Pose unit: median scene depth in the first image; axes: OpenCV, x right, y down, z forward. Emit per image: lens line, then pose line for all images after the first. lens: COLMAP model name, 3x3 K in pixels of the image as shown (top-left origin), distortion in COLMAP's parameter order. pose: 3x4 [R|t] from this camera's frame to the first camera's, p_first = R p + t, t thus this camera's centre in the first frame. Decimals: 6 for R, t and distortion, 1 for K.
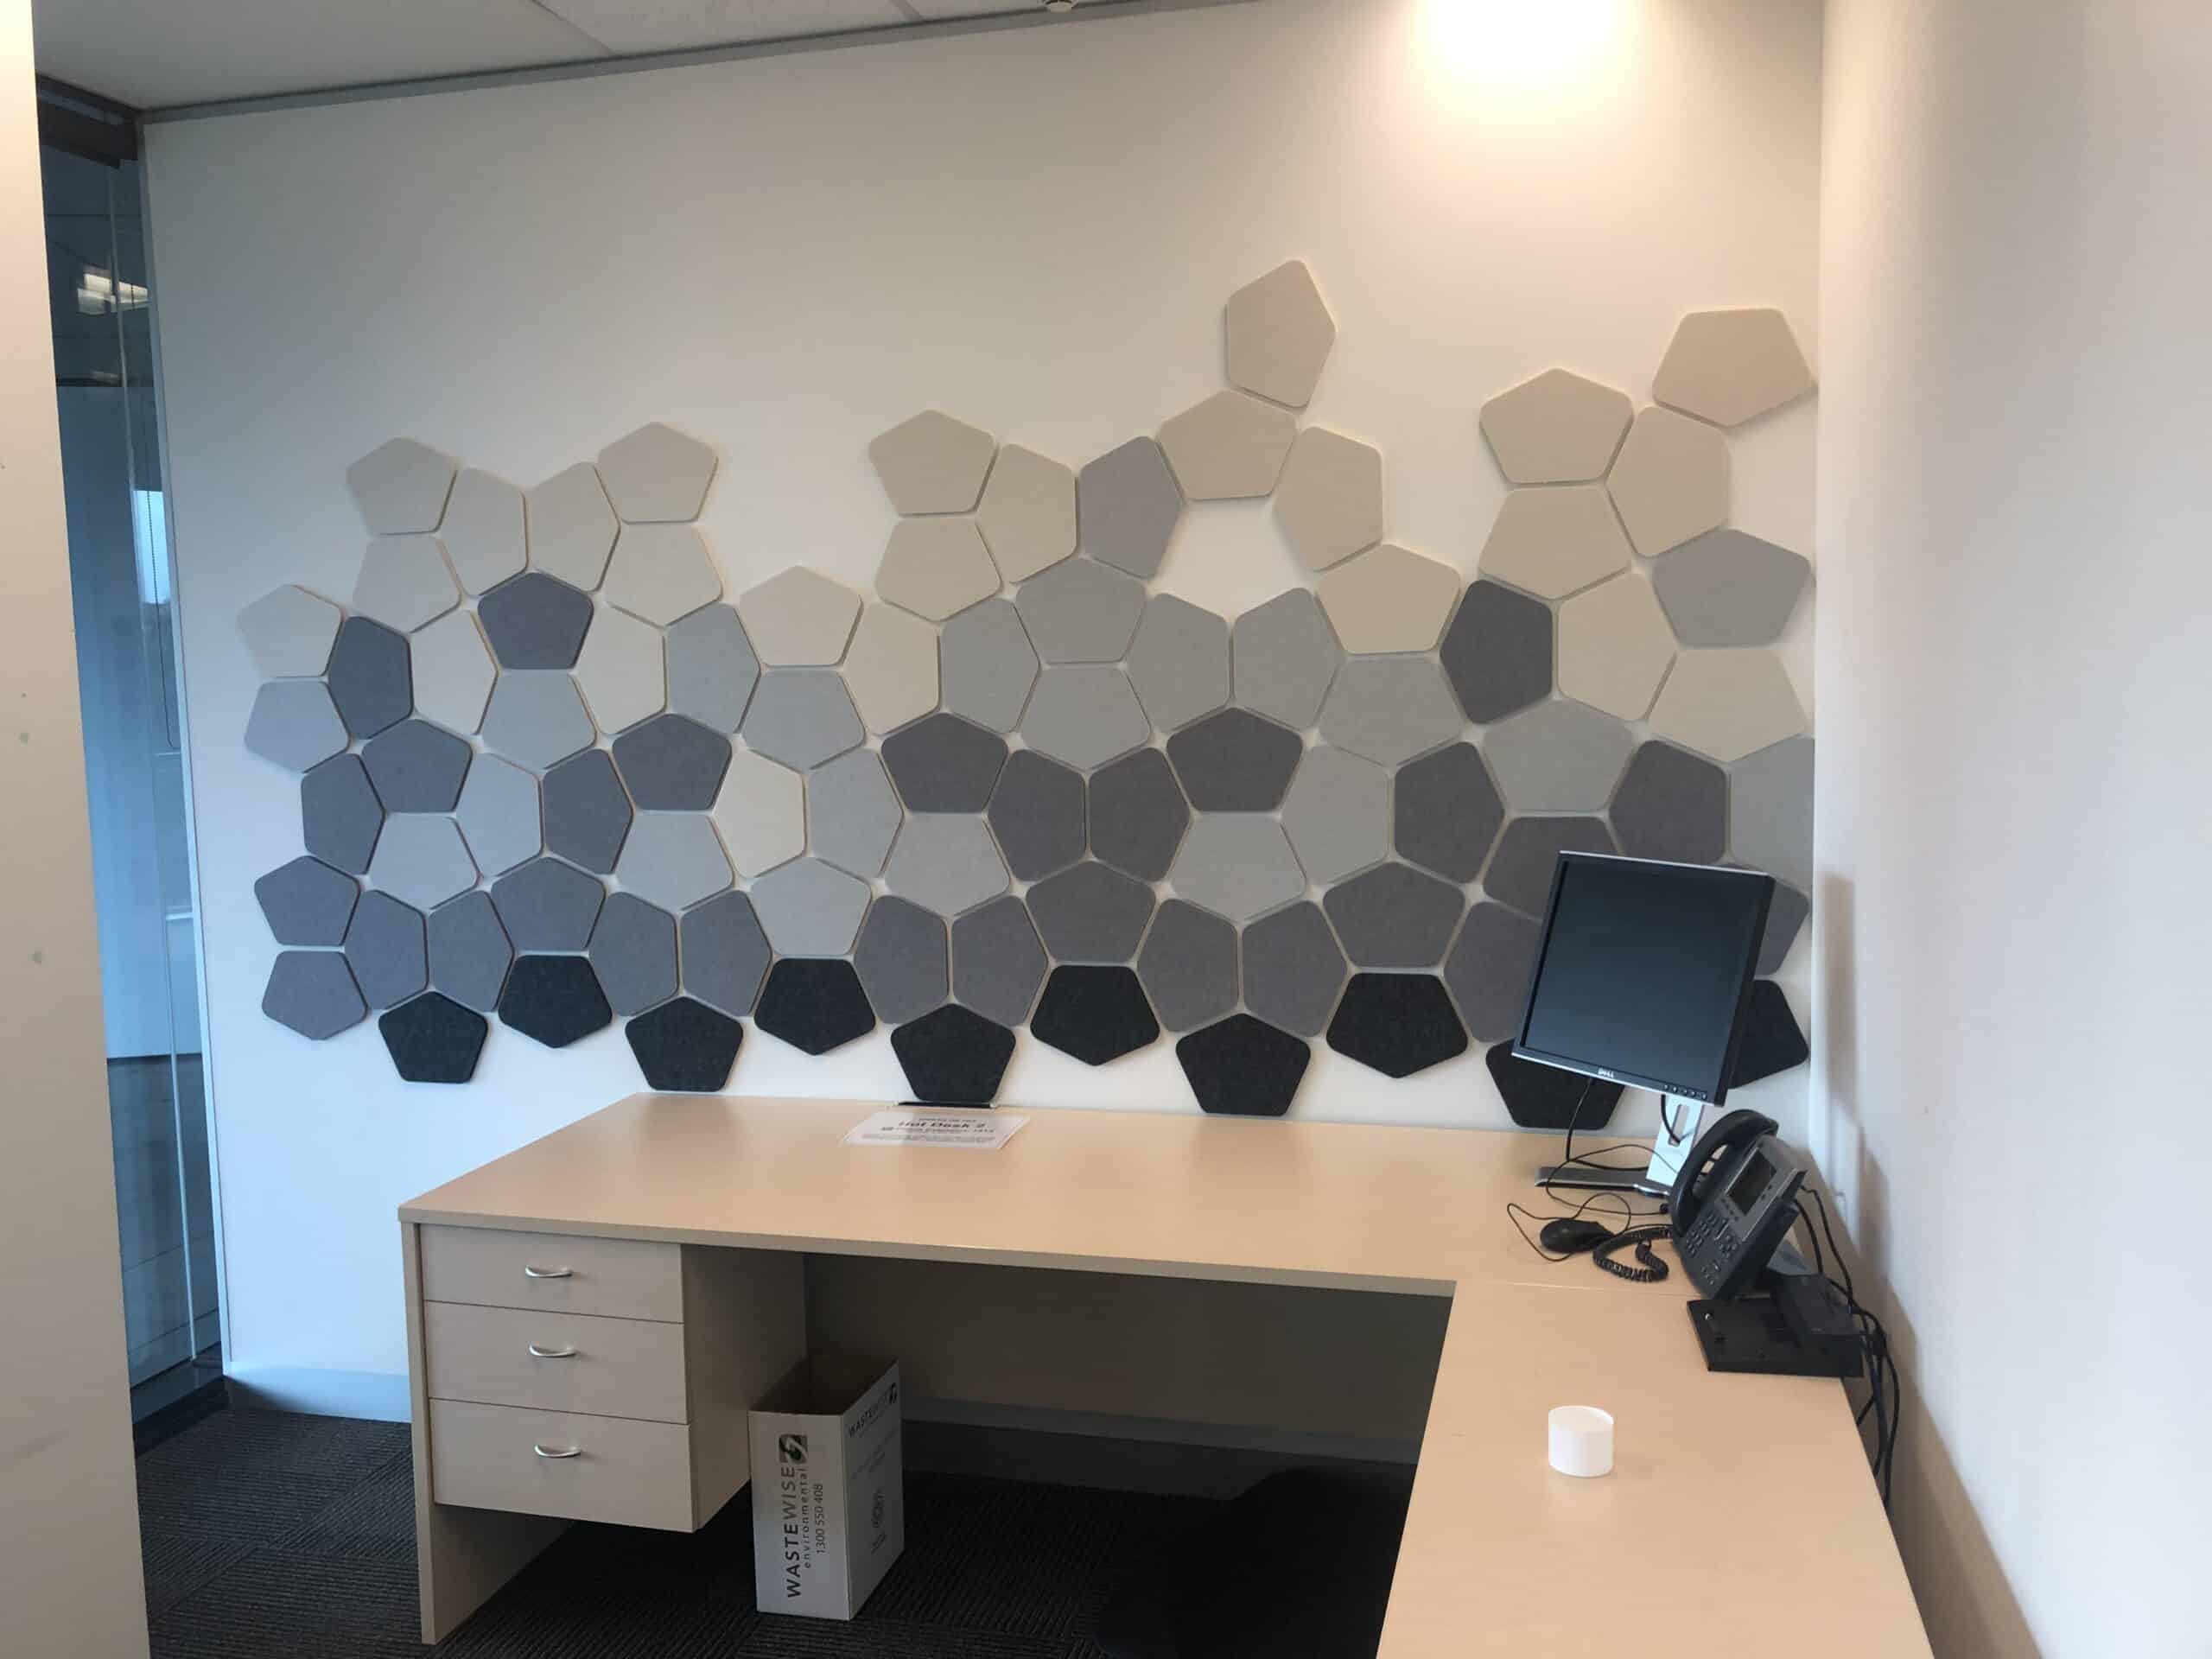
lens RADIAL K [[1810.0, 0, 1103.8], [0, 1810.0, 831.0], [0, 0, 1]] dist [-0.008600, -0.005080]
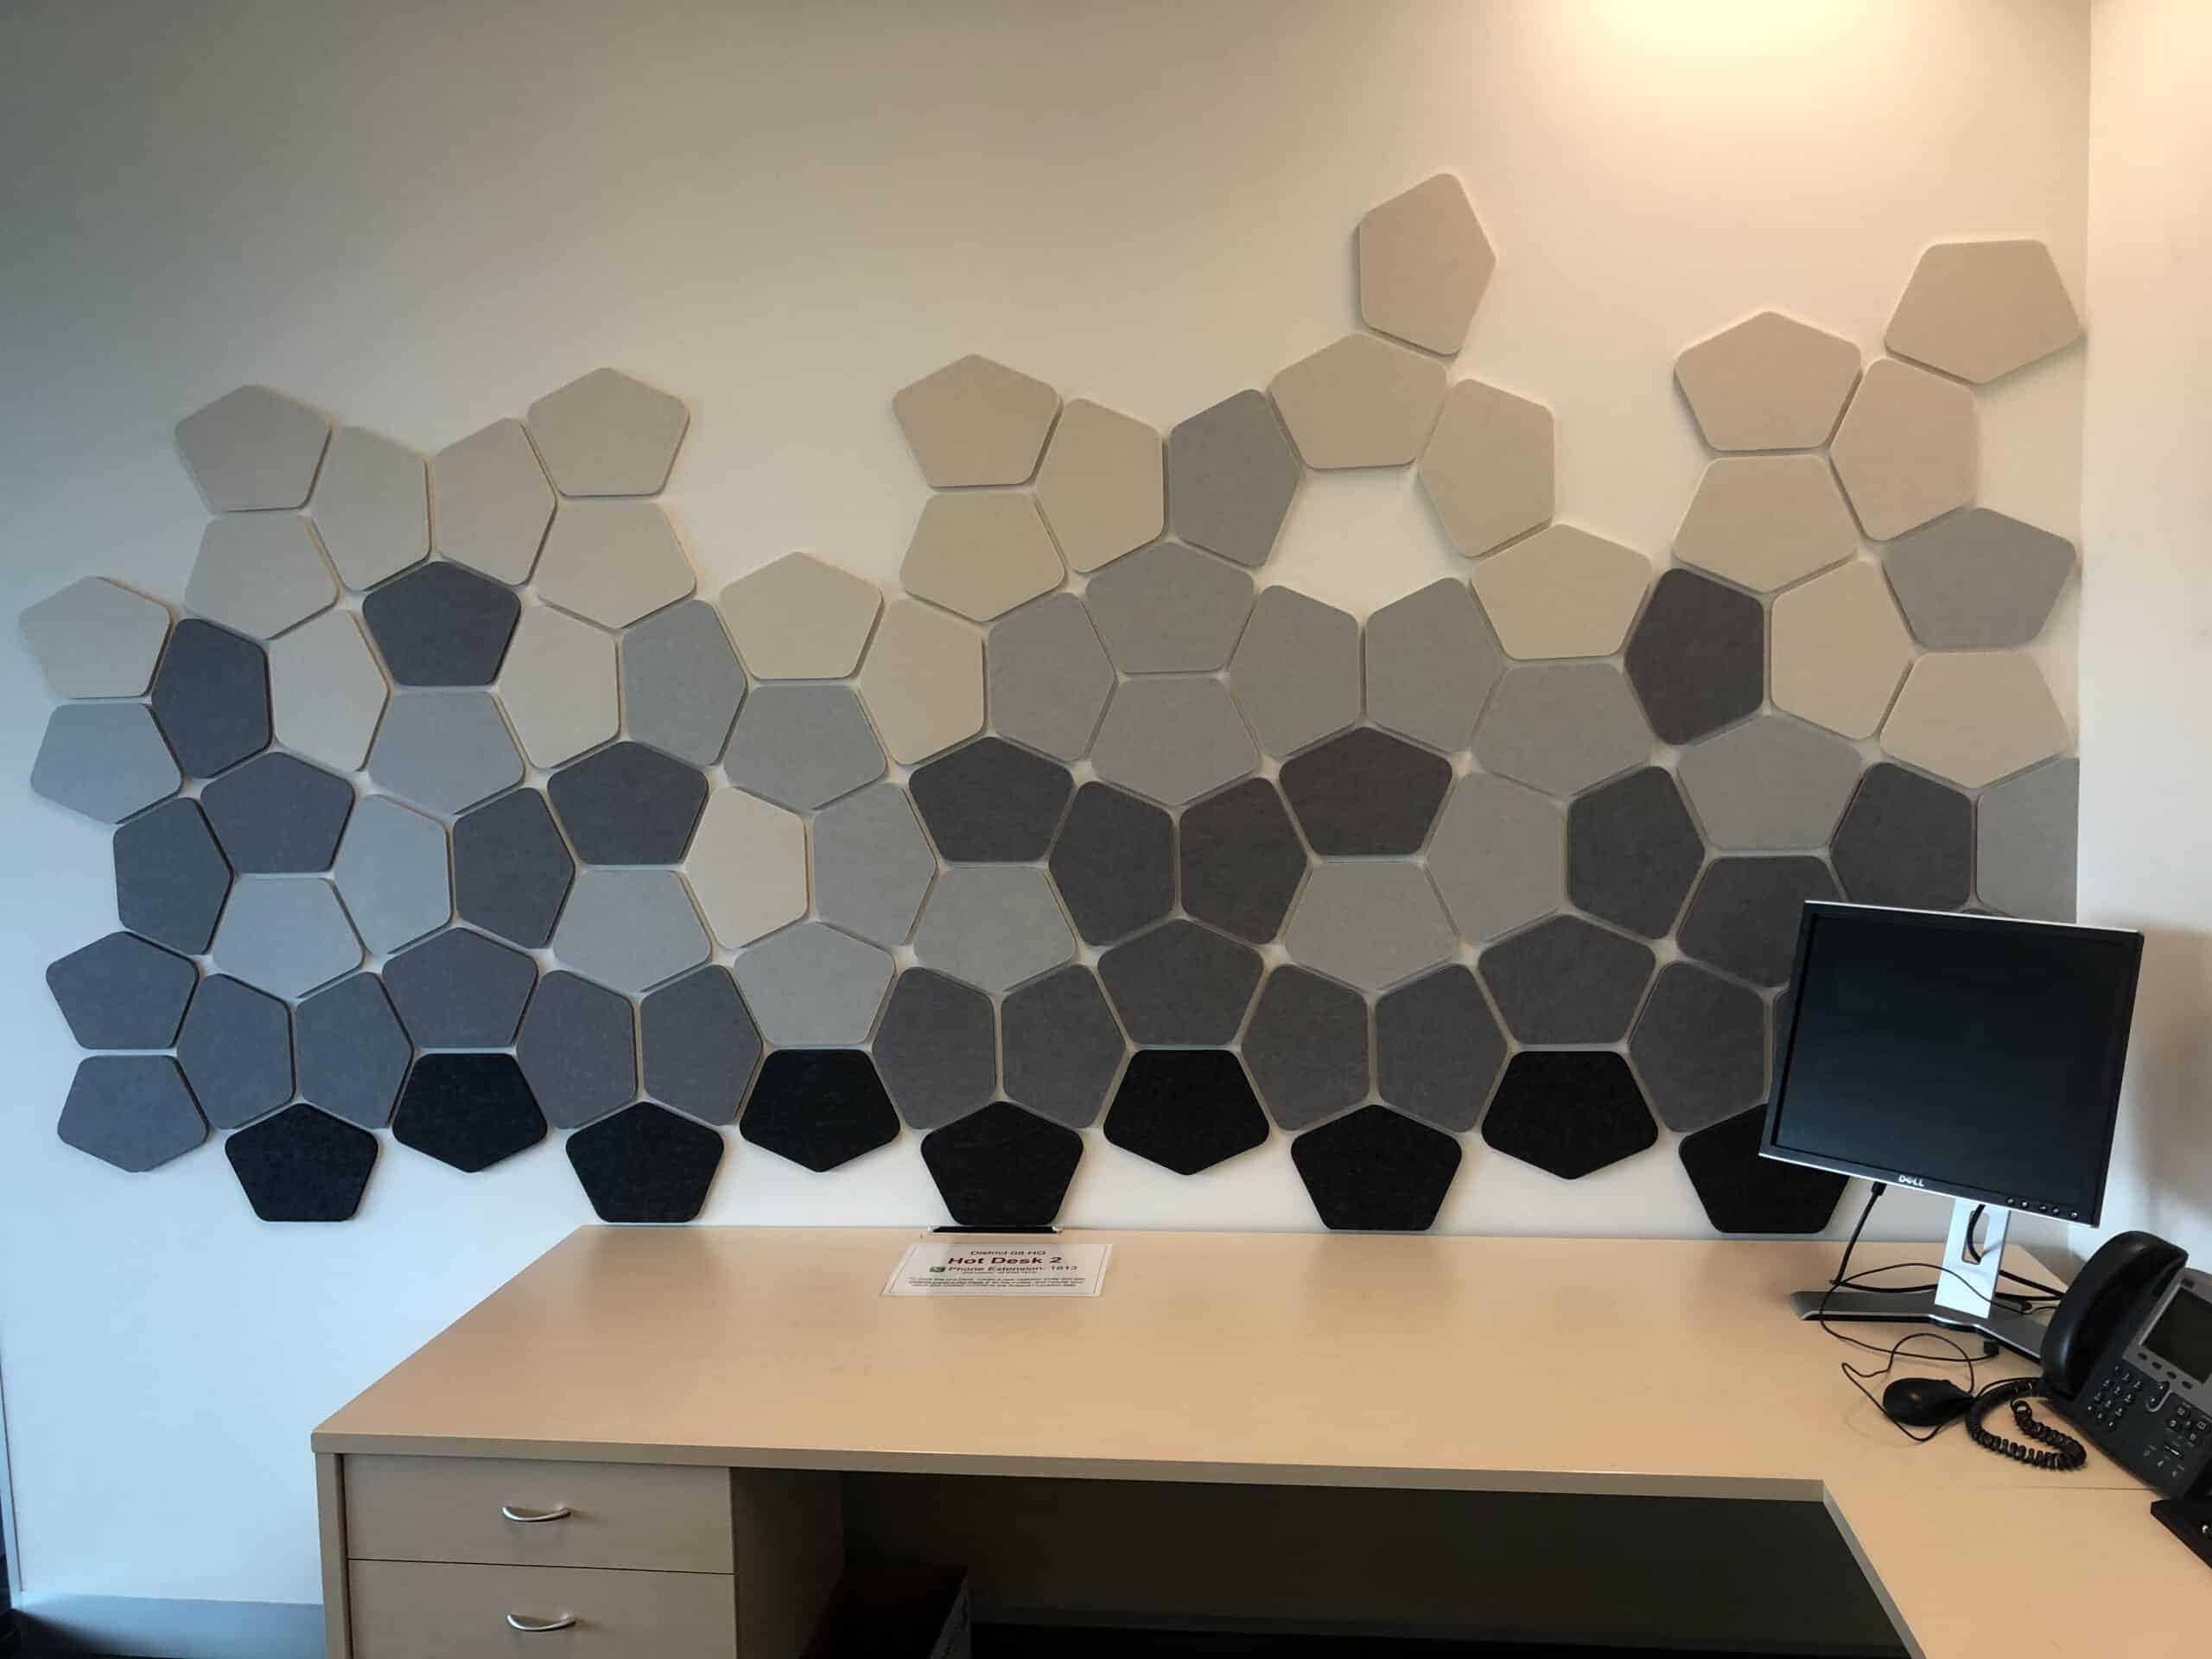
lens RADIAL K [[1810.0, 0, 1110.4], [0, 1810.0, 823.2], [0, 0, 1]] dist [-0.008600, -0.005080]
pose [[0.990637, -0.017431, 0.135408, -0.149077], [0.018818, 0.999783, -0.008967, -0.020135], [-0.135223, 0.011431, 0.990749, 0.213658]]
